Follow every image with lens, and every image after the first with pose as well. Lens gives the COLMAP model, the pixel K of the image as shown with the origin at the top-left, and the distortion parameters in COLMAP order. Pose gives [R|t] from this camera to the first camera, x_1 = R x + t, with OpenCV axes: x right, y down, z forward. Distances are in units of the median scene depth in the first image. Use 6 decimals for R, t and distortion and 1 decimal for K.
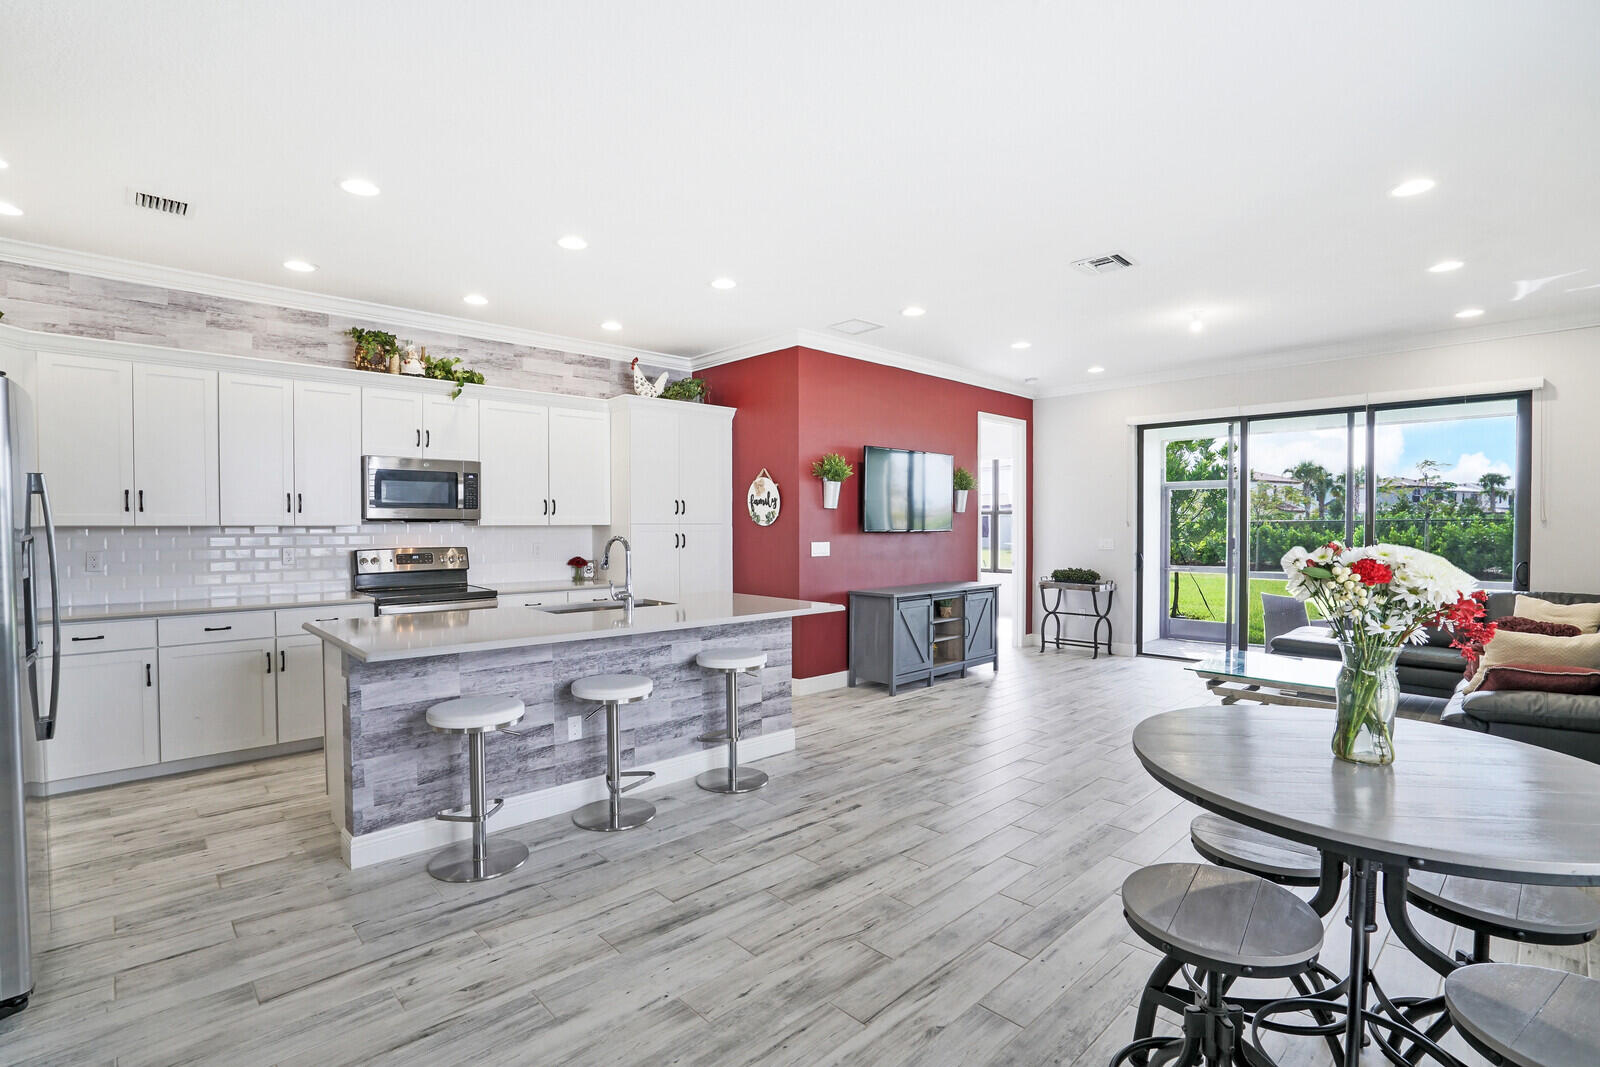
lens RADIAL K [[768.1, 0, 802.5], [0, 768.1, 534.7], [0, 0, 1]] dist [-0.028631, 0.003154]
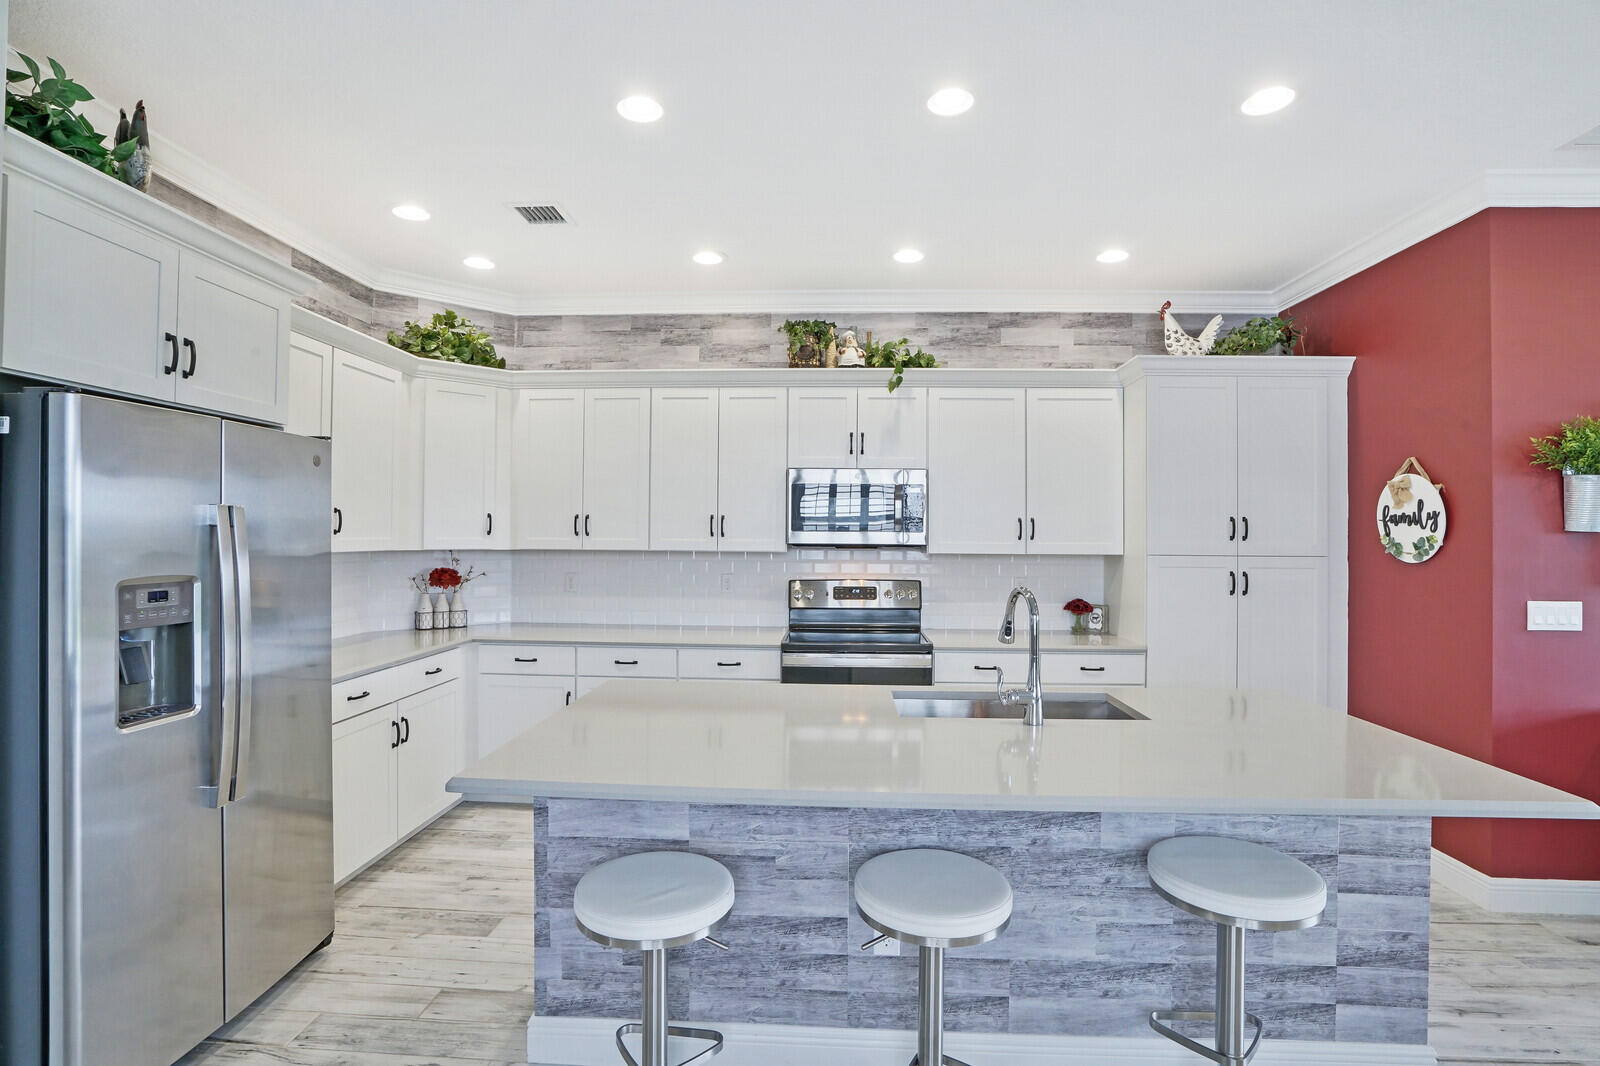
lens RADIAL K [[768.1, 0, 790.2], [0, 768.1, 519.2], [0, 0, 1]] dist [-0.028631, 0.003154]
pose [[0.686410, -0.005115, -0.727197, 0.042112], [-0.019918, 0.999468, -0.025830, -0.024231], [0.726942, 0.032214, 0.685943, 0.386393]]
